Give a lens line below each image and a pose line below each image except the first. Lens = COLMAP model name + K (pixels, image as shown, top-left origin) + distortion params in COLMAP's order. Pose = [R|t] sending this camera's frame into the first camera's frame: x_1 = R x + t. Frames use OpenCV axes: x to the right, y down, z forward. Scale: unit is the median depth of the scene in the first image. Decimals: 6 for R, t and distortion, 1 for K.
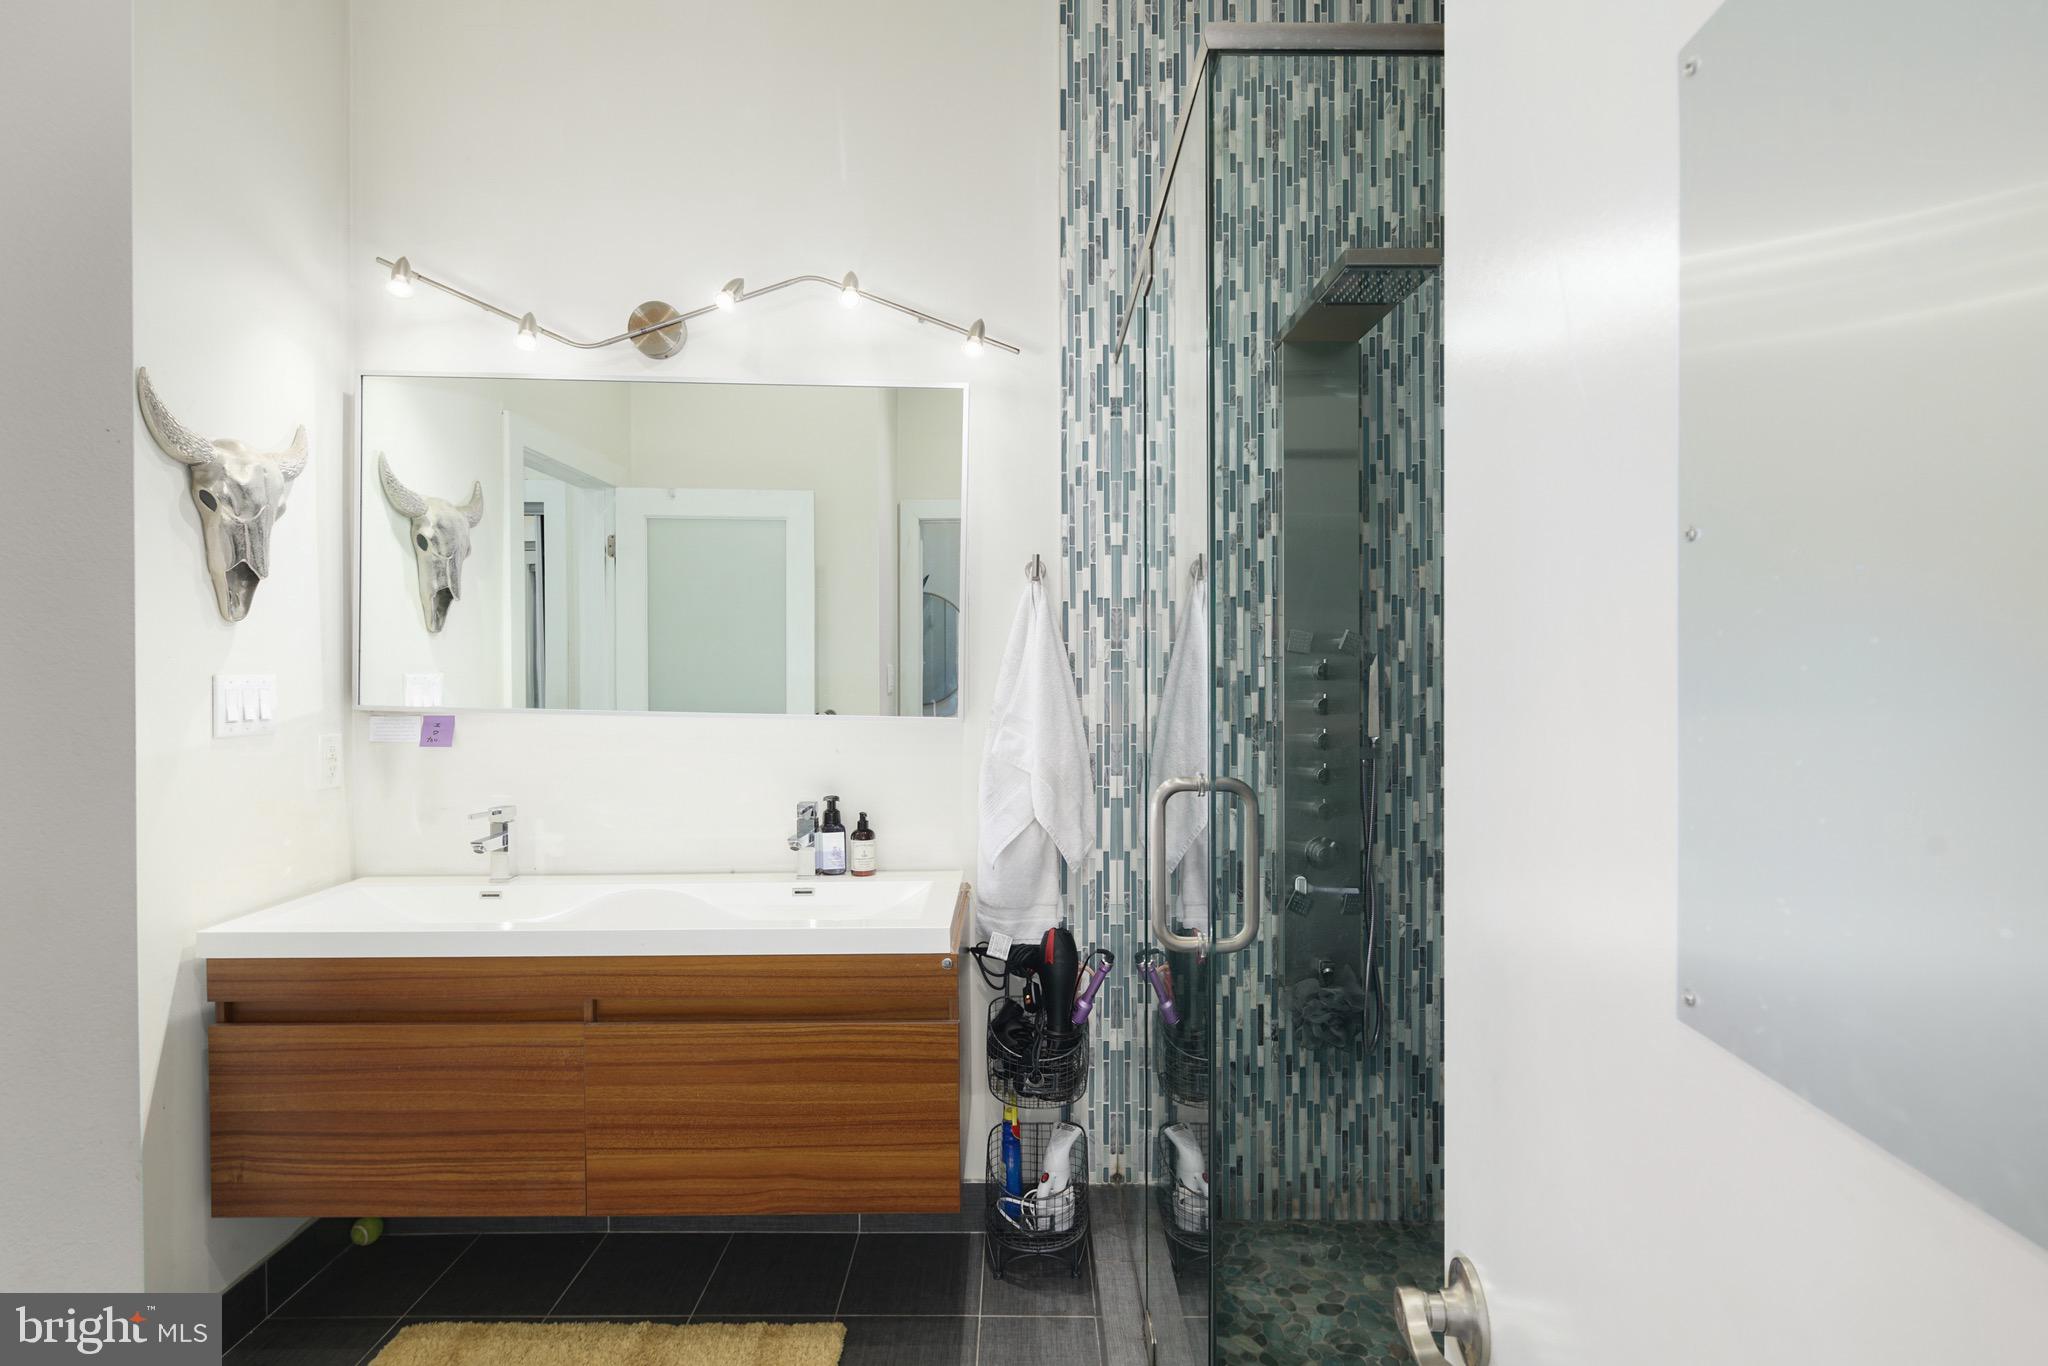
lens RADIAL K [[1009.8, 0, 1030.4], [0, 1009.8, 693.9], [0, 0, 1]] dist [0.004423, 0.000994]
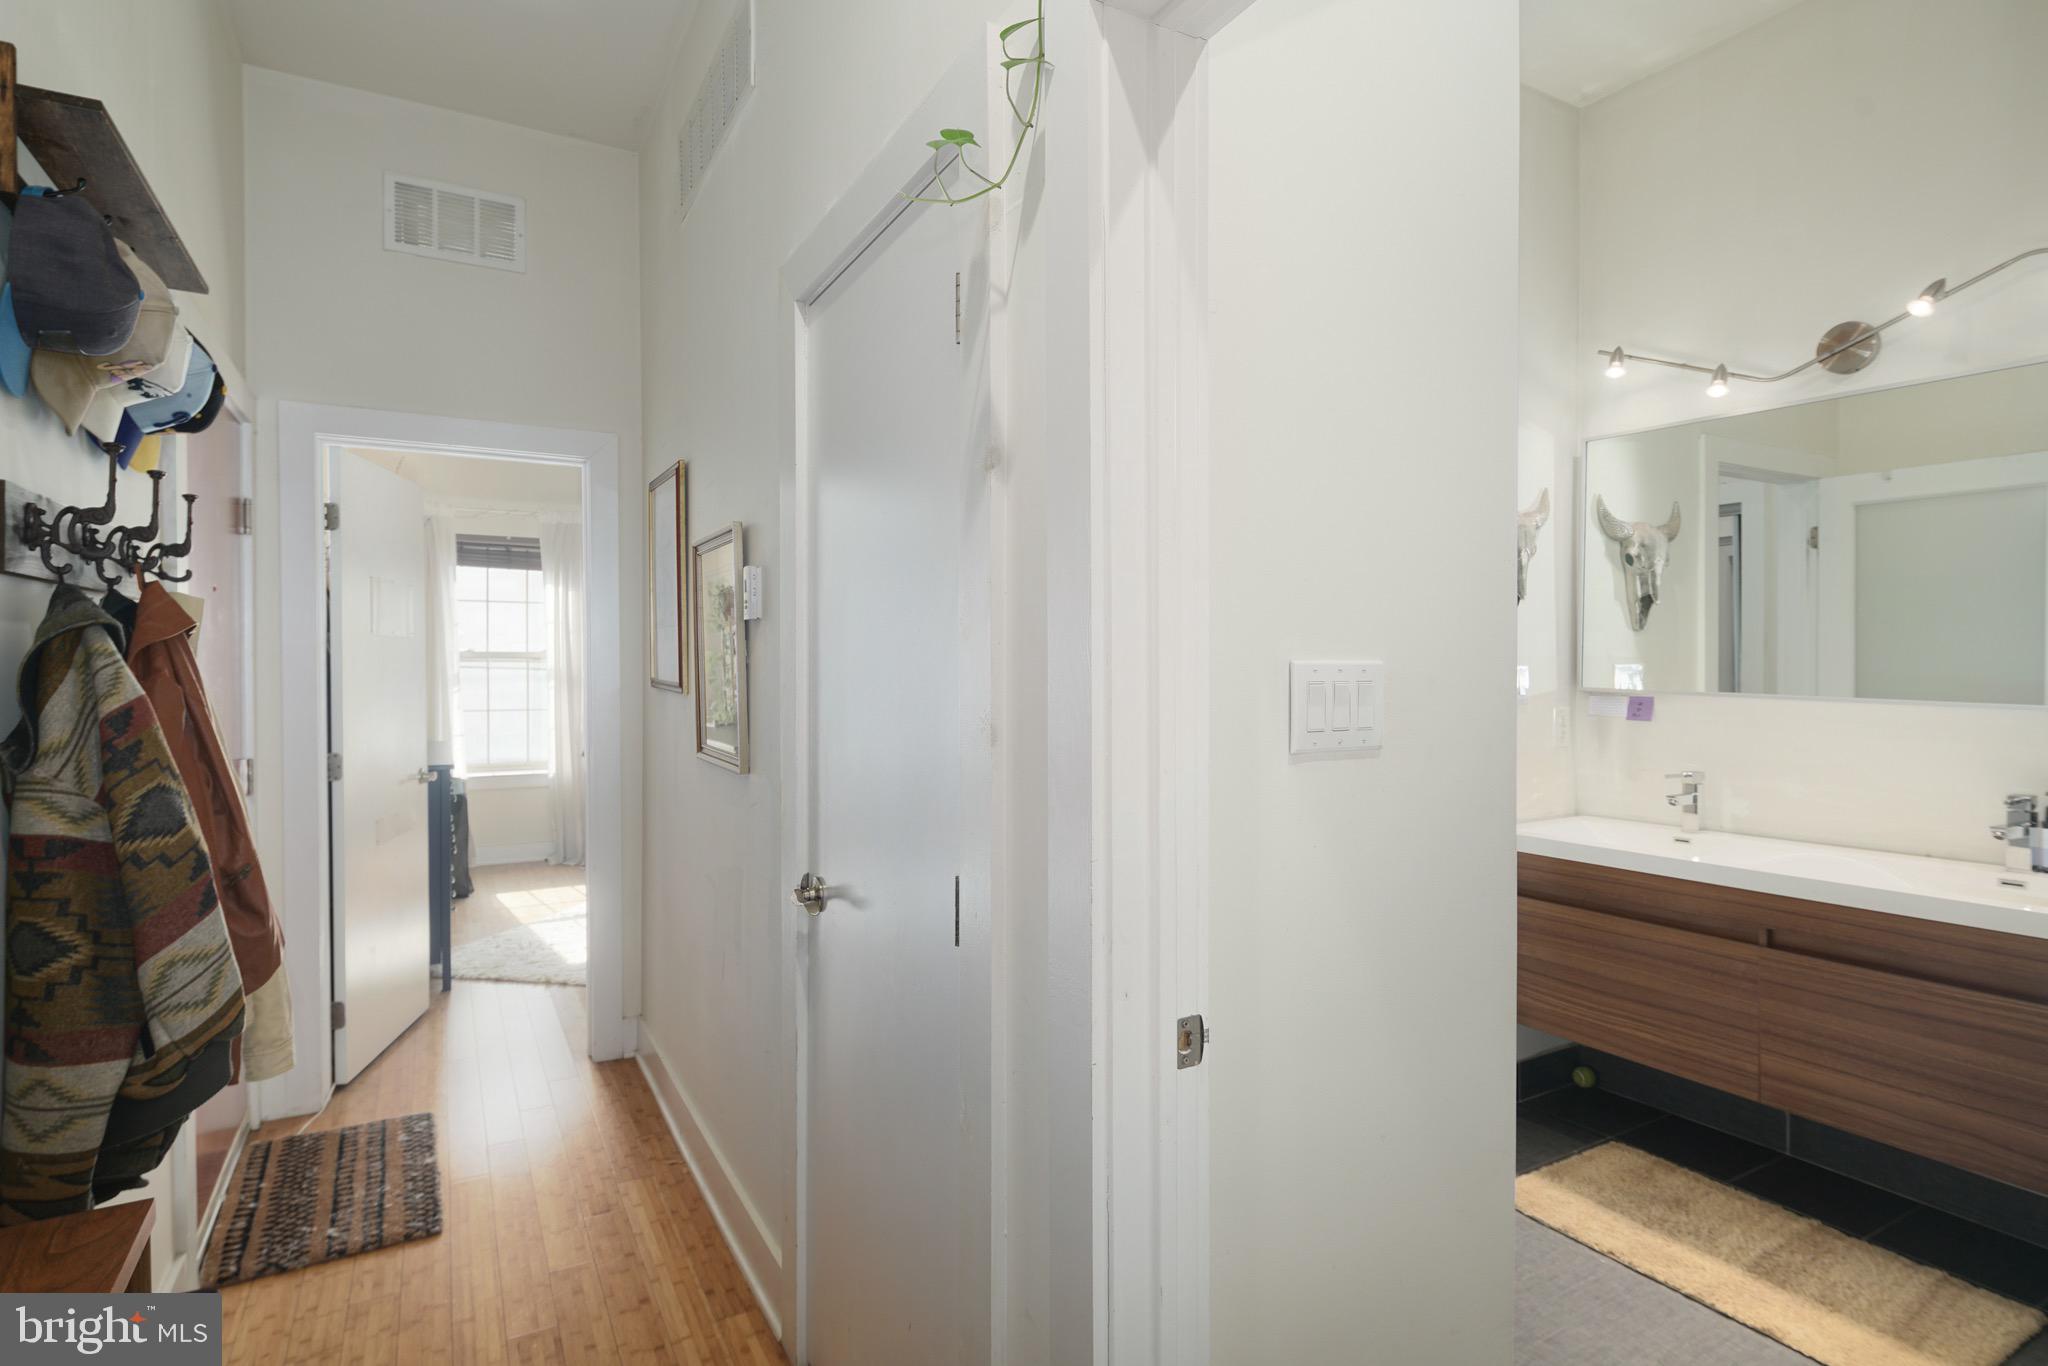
lens RADIAL K [[1018.7, 0, 1016.7], [0, 1018.7, 664.7], [0, 0, 1]] dist [0.008902, -0.008767]
pose [[0.475587, -0.000333, -0.879669, 0.173127], [-0.016933, 0.999811, -0.009533, 0.007459], [0.879506, 0.019429, 0.475491, -0.306004]]
